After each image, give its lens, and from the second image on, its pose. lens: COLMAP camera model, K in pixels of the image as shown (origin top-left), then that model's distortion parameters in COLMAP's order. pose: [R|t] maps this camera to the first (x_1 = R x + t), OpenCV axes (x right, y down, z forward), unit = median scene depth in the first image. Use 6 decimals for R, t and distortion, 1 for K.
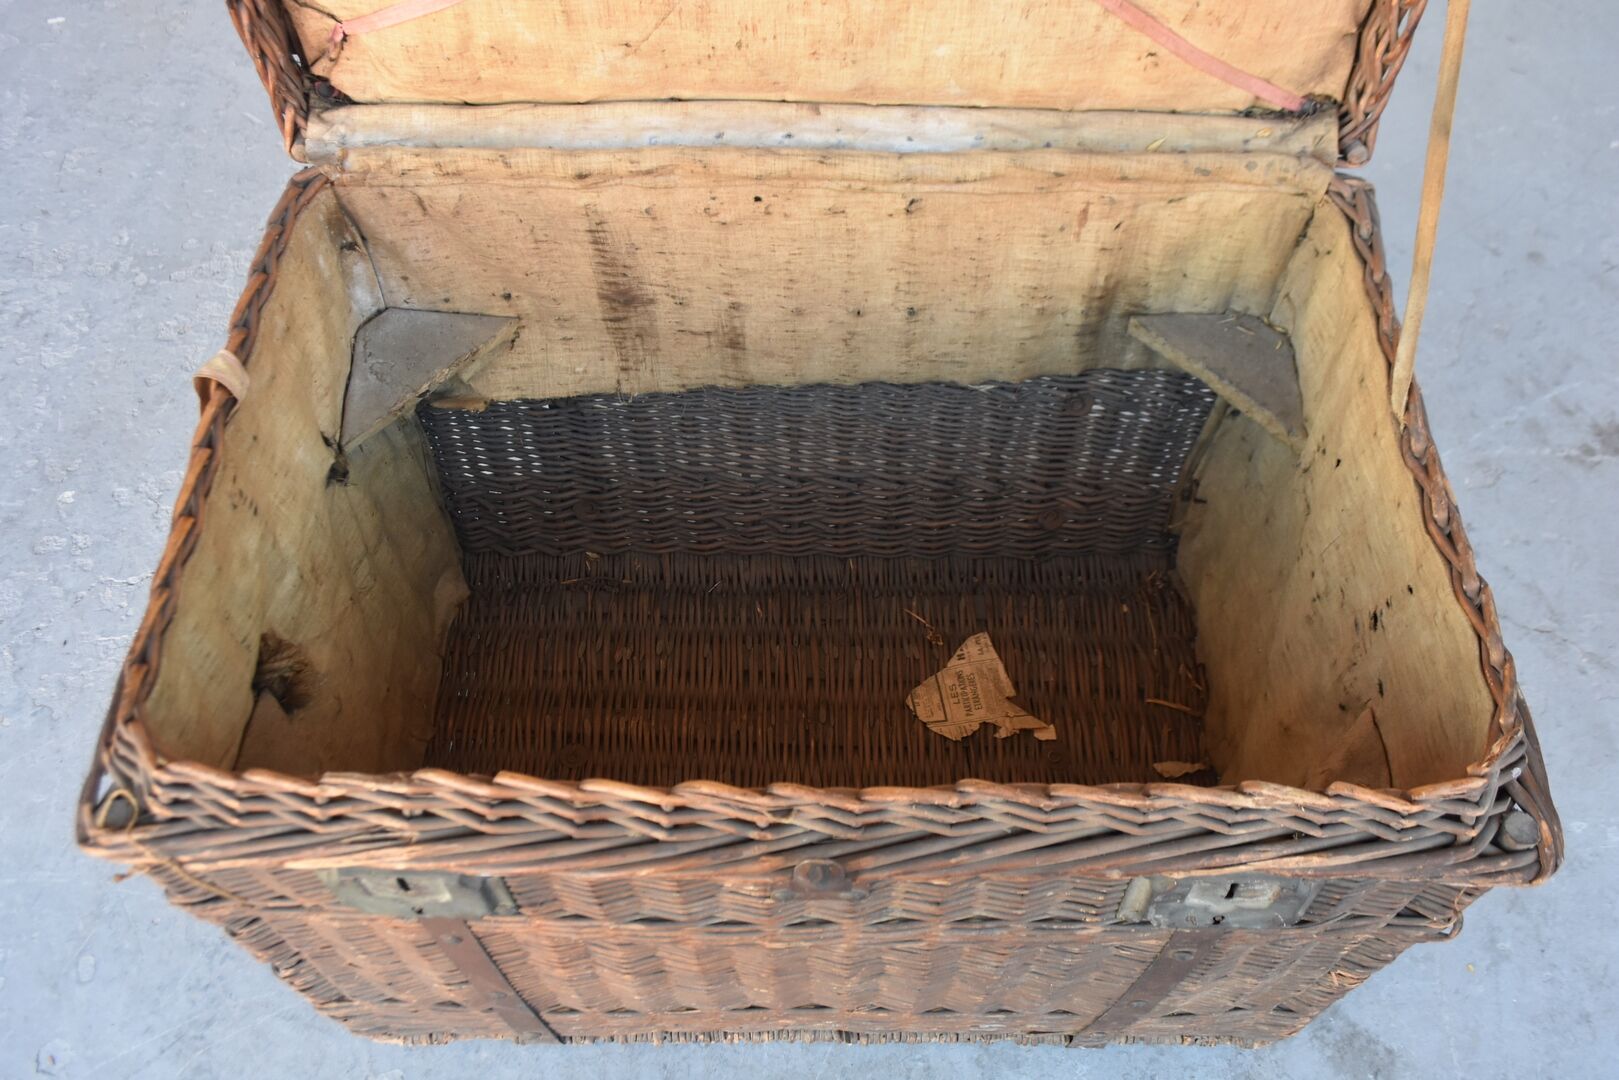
lens RADIAL K [[1388.3, 0, 809.5], [0, 1388.3, 540.4], [0, 0, 1]] dist [-0.079115, -0.003813]
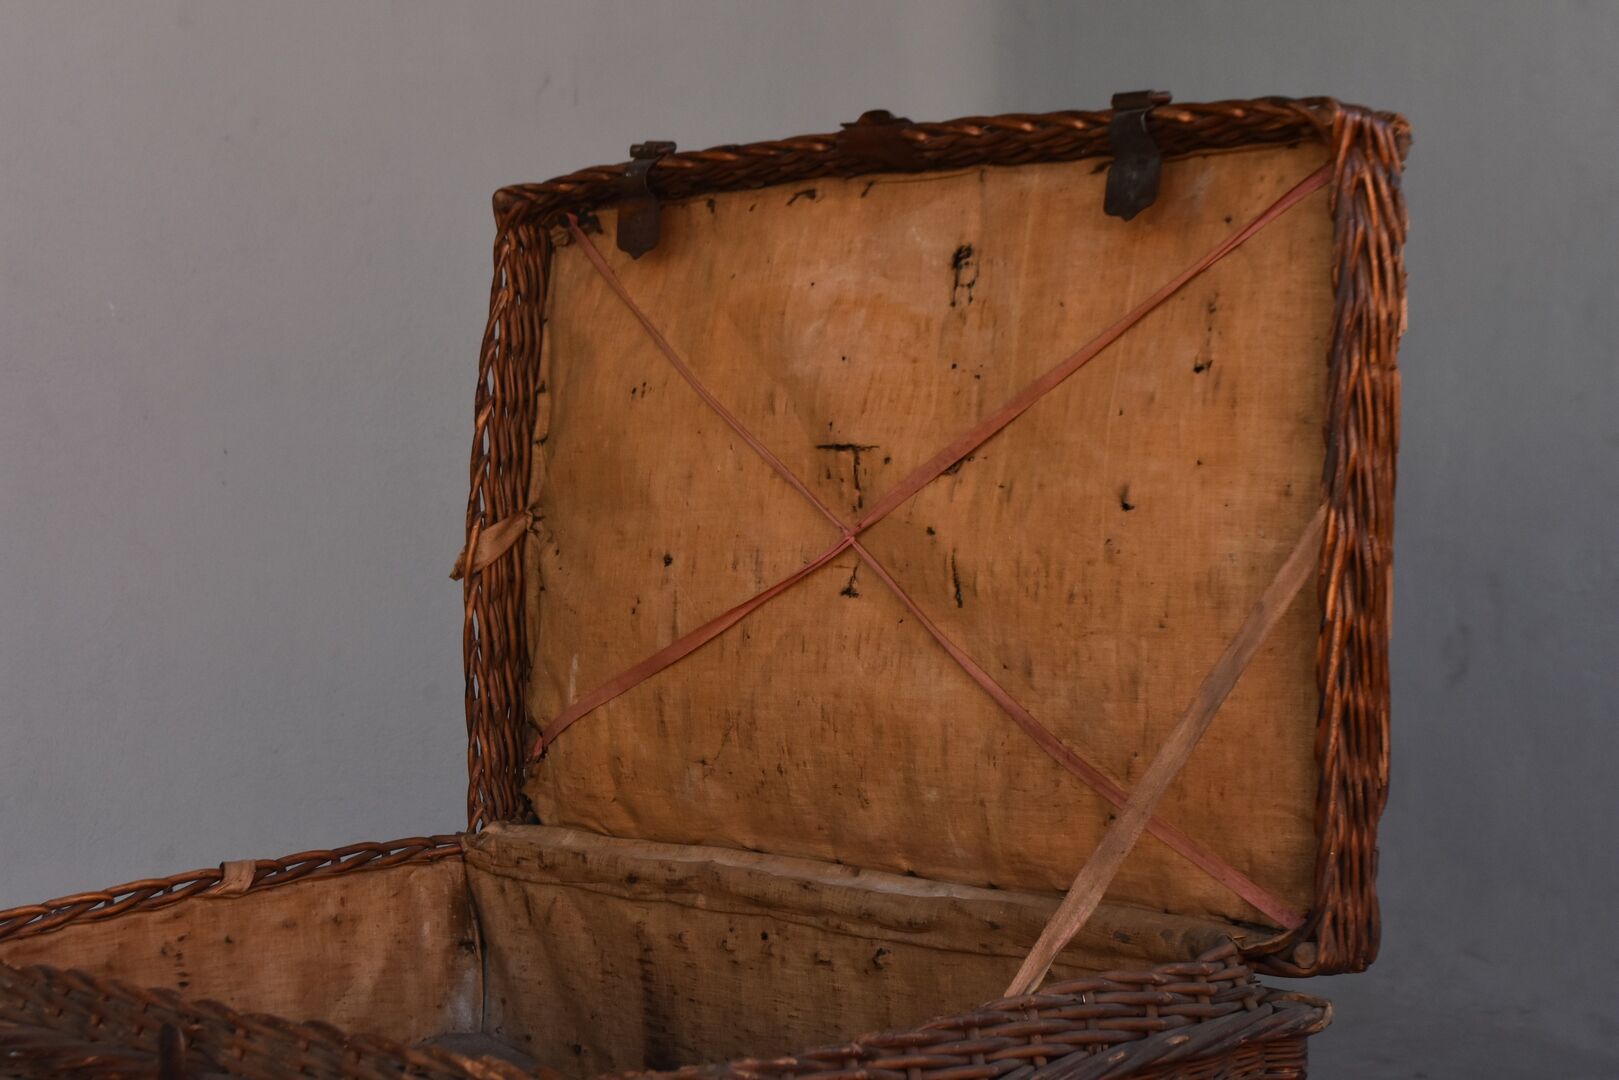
lens RADIAL K [[3174.7, 0, 810.3], [0, 3174.7, 547.0], [0, 0, 1]] dist [0.008979, 0.000000]
pose [[0.722487, 0.024546, -0.690948, 1.438759], [-0.554264, 0.617948, -0.557612, 0.759225], [0.413283, 0.785835, 0.460065, -0.183214]]
